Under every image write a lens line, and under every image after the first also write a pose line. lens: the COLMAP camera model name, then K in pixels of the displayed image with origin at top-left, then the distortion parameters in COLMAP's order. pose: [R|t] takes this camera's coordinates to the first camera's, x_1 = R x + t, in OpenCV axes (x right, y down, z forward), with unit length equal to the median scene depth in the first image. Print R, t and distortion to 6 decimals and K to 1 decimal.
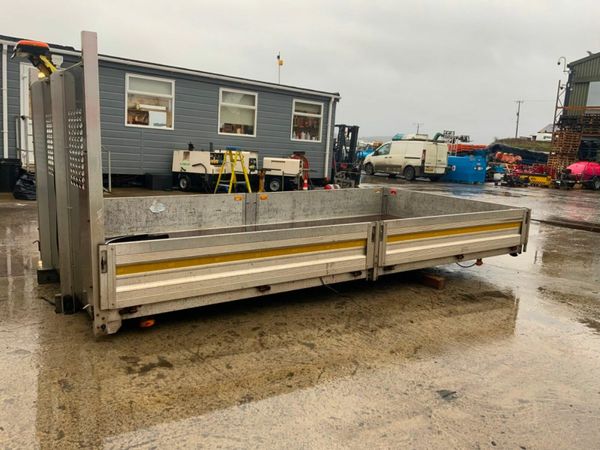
lens RADIAL K [[490.7, 0, 300.0], [0, 490.7, 225.0], [0, 0, 1]] dist [0.093849, -0.191744]
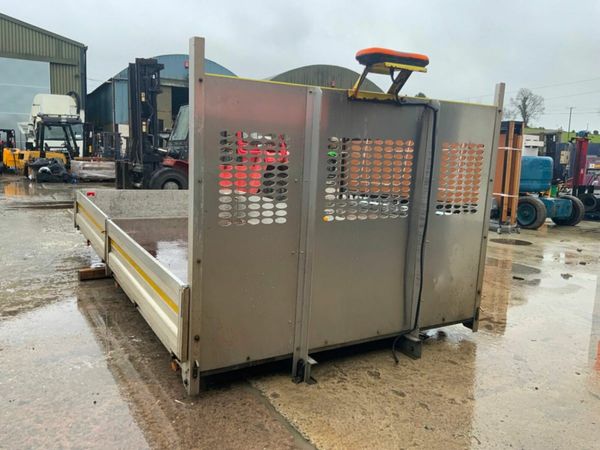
lens RADIAL K [[490.7, 0, 300.0], [0, 490.7, 225.0], [0, 0, 1]] dist [0.093849, -0.191744]
pose [[0.090692, -0.194708, 0.976659, -0.385155], [0.127736, 0.974875, 0.182491, -0.074057], [-0.987653, 0.108204, 0.113285, 0.306738]]
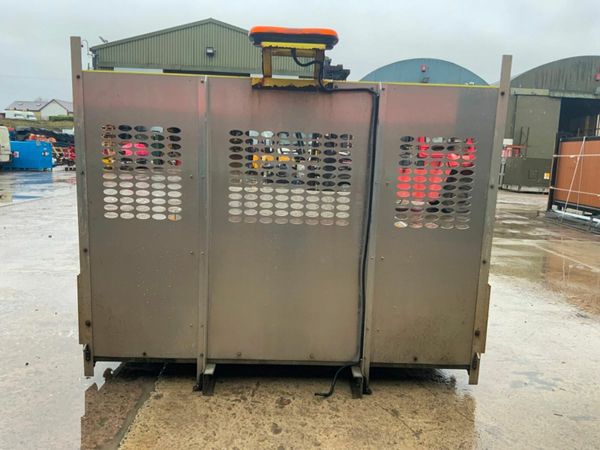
lens RADIAL K [[490.7, 0, 300.0], [0, 490.7, 225.0], [0, 0, 1]] dist [0.093849, -0.191744]
pose [[0.557685, -0.160142, 0.814458, -0.315863], [0.124257, 0.986263, 0.108841, -0.050746], [-0.820700, 0.040503, 0.569922, 0.177807]]
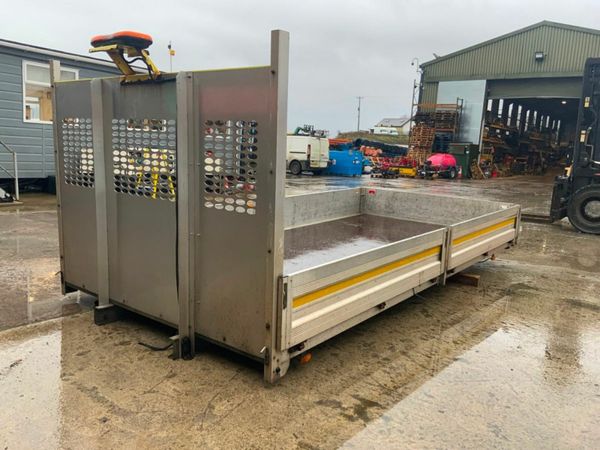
lens RADIAL K [[490.7, 0, 300.0], [0, 490.7, 225.0], [0, 0, 1]] dist [0.093849, -0.191744]
pose [[0.955882, -0.052884, 0.288952, -0.145533], [0.048493, 0.998574, 0.022339, -0.016451], [-0.289721, -0.007341, 0.957083, 0.038517]]
